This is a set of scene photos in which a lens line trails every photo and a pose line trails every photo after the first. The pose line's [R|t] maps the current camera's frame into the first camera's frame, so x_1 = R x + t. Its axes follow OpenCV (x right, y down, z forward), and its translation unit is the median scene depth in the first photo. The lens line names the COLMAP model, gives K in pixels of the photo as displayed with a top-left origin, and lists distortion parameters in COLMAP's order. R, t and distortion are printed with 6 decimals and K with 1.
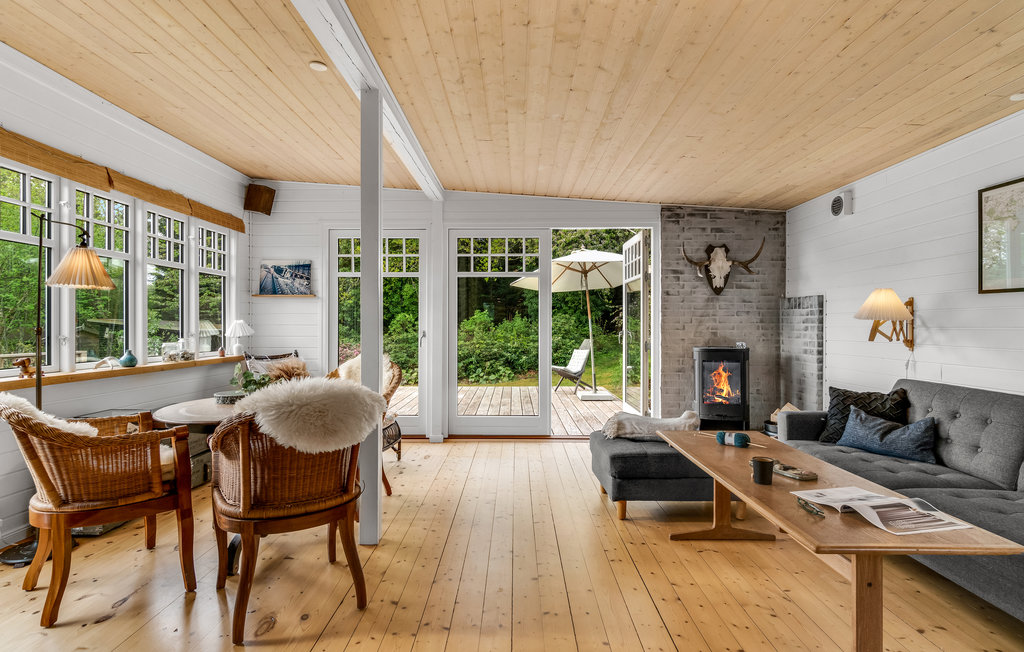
lens RADIAL K [[551.0, 0, 509.3], [0, 551.0, 326.9], [0, 0, 1]] dist [-0.000751, 0.000685]
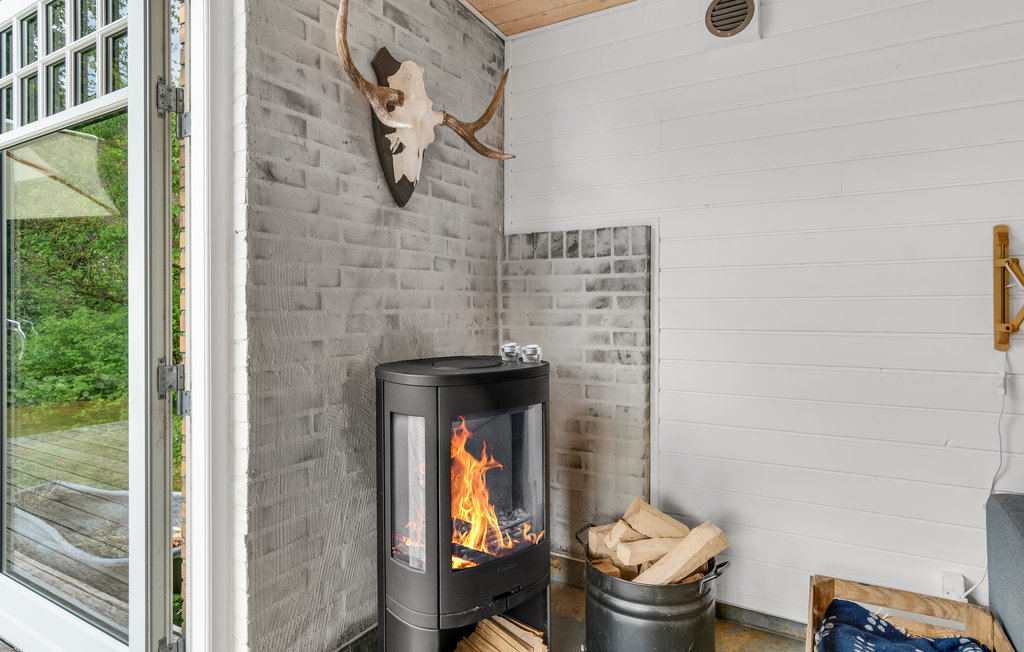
lens RADIAL K [[580.8, 0, 527.3], [0, 580.8, 302.6], [0, 0, 1]] dist [-0.008378, -0.000146]
pose [[0.486778, 0.000372, 0.873525, 0.117365], [0.008150, 0.999954, -0.004967, 0.004667], [-0.873488, 0.009537, 0.486753, 0.849860]]
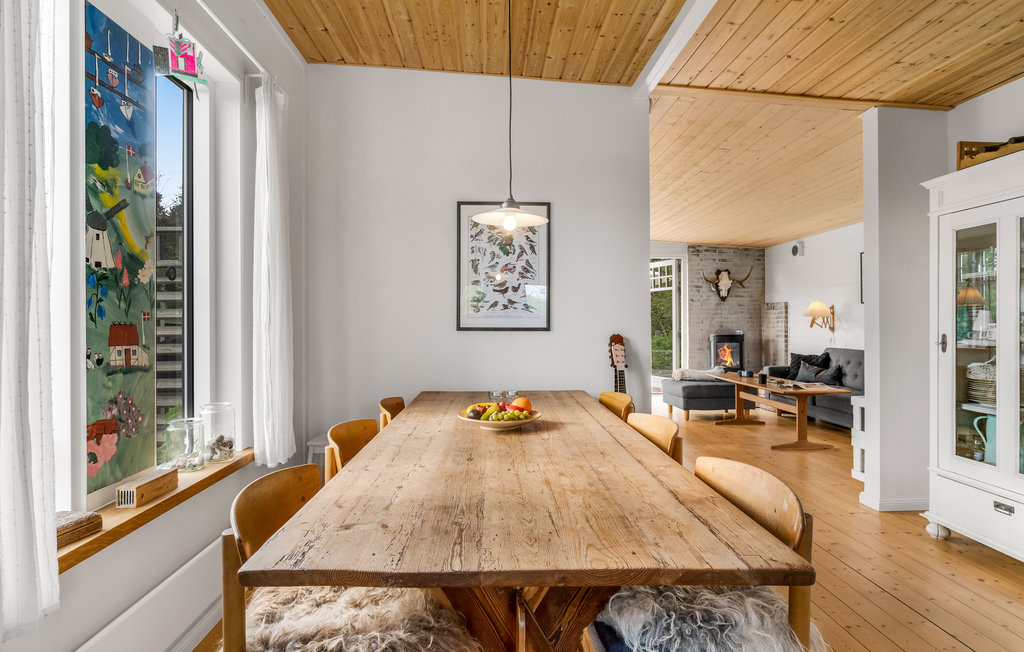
lens RADIAL K [[551.0, 0, 516.5], [0, 551.0, 322.0], [0, 0, 1]] dist [-0.000751, 0.000685]
pose [[0.998473, -0.004772, 0.055031, -0.339827], [0.005019, 0.999978, -0.004354, 0.006509], [-0.055009, 0.004624, 0.998475, -0.615613]]
